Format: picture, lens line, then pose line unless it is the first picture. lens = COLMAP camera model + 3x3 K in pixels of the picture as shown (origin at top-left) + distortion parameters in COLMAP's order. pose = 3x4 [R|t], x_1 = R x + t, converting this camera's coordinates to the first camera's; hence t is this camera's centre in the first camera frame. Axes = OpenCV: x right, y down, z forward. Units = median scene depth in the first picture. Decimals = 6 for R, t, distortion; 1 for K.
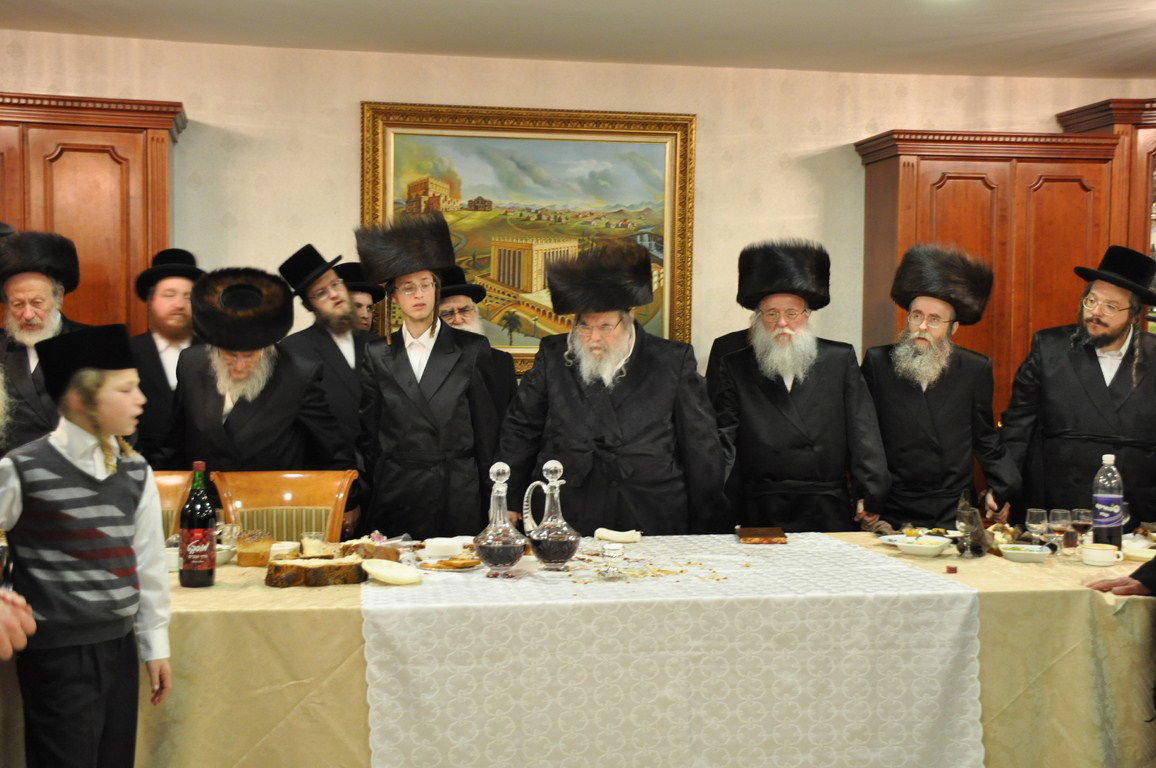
lens RADIAL K [[1967.3, 0, 581.8], [0, 1967.3, 386.8], [0, 0, 1]] dist [-0.049360, 0.000000]
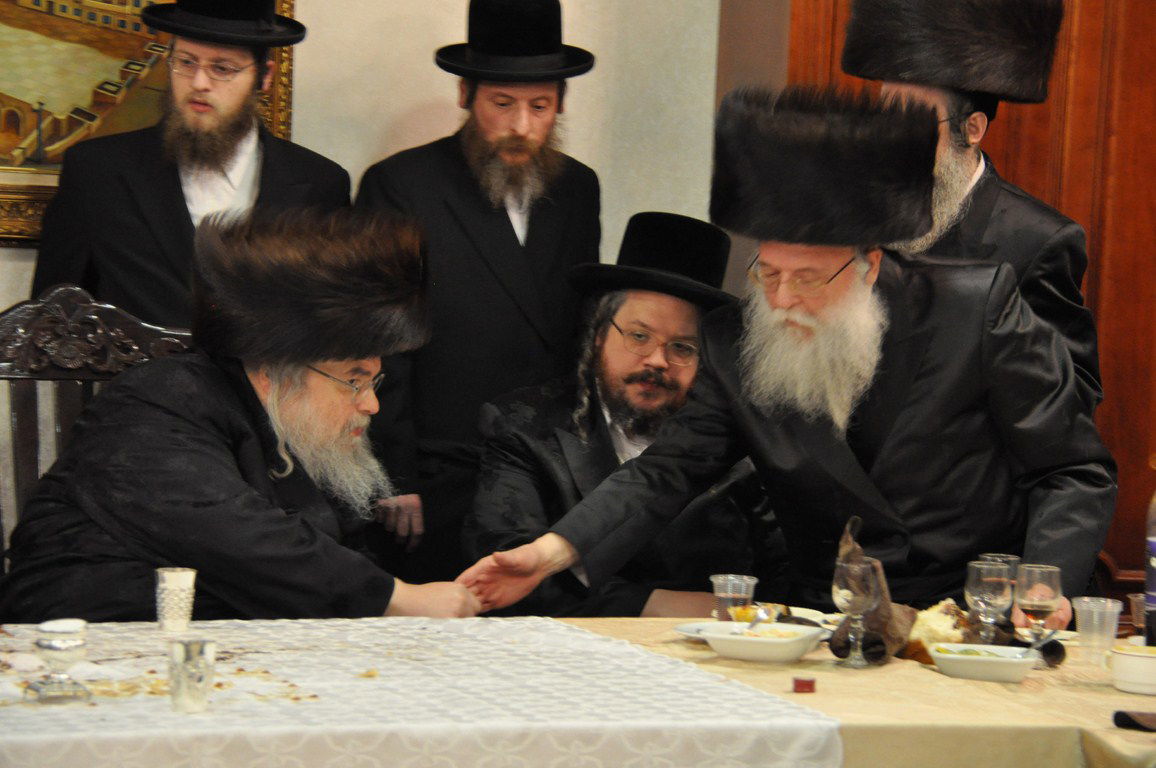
lens RADIAL K [[5161.8, 0, 574.6], [0, 5161.8, 448.2], [0, 0, 1]] dist [2.247455, 0.000000]
pose [[0.994185, 0.020569, 0.105707, 0.003818], [-0.023957, 0.999236, 0.030874, 0.000910], [-0.104992, -0.033227, 0.993918, -0.201393]]
